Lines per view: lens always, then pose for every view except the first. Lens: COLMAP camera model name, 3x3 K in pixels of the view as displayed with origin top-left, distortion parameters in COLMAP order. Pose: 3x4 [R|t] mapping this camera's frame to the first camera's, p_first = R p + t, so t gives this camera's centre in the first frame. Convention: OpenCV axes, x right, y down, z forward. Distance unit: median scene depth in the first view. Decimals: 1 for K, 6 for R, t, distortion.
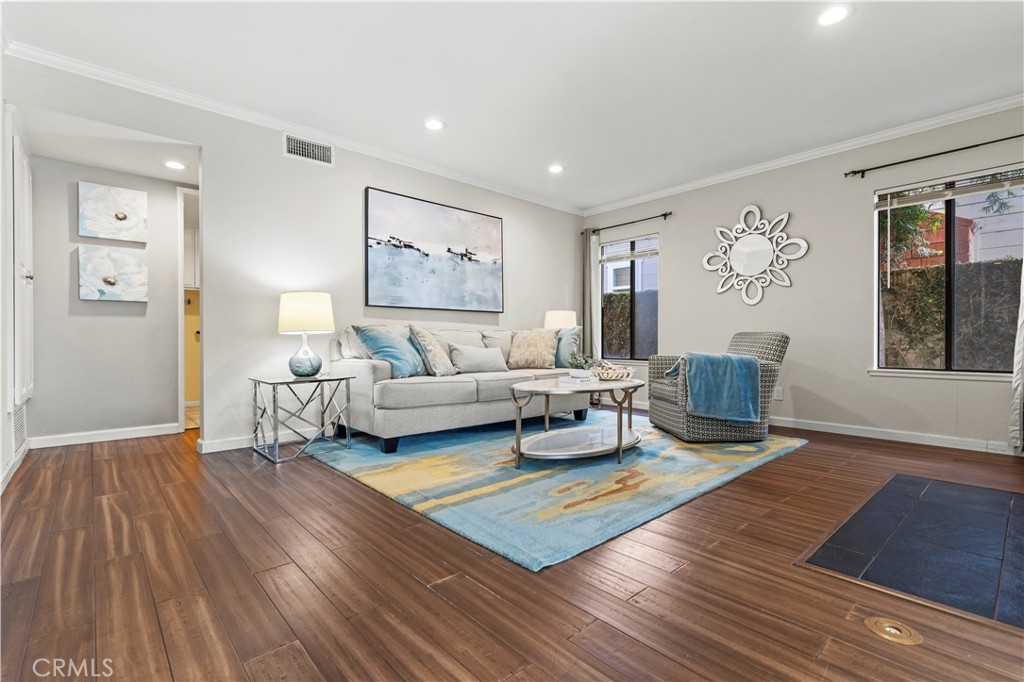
lens RADIAL K [[460.8, 0, 503.8], [0, 460.8, 343.9], [0, 0, 1]] dist [0.004125, -0.002968]
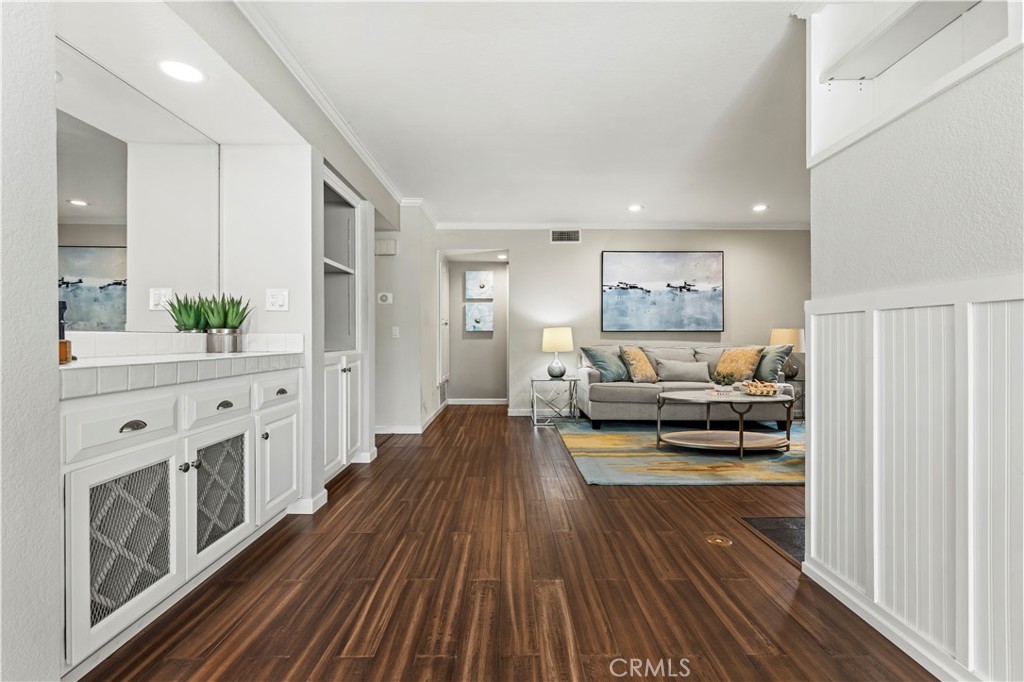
lens RADIAL K [[460.8, 0, 510.2], [0, 460.8, 338.4], [0, 0, 1]] dist [0.004125, -0.002968]
pose [[0.747938, 0.003938, -0.663757, 0.503012], [-0.004350, 0.999990, 0.001030, -0.065476], [0.663755, 0.002117, 0.747947, -0.328327]]
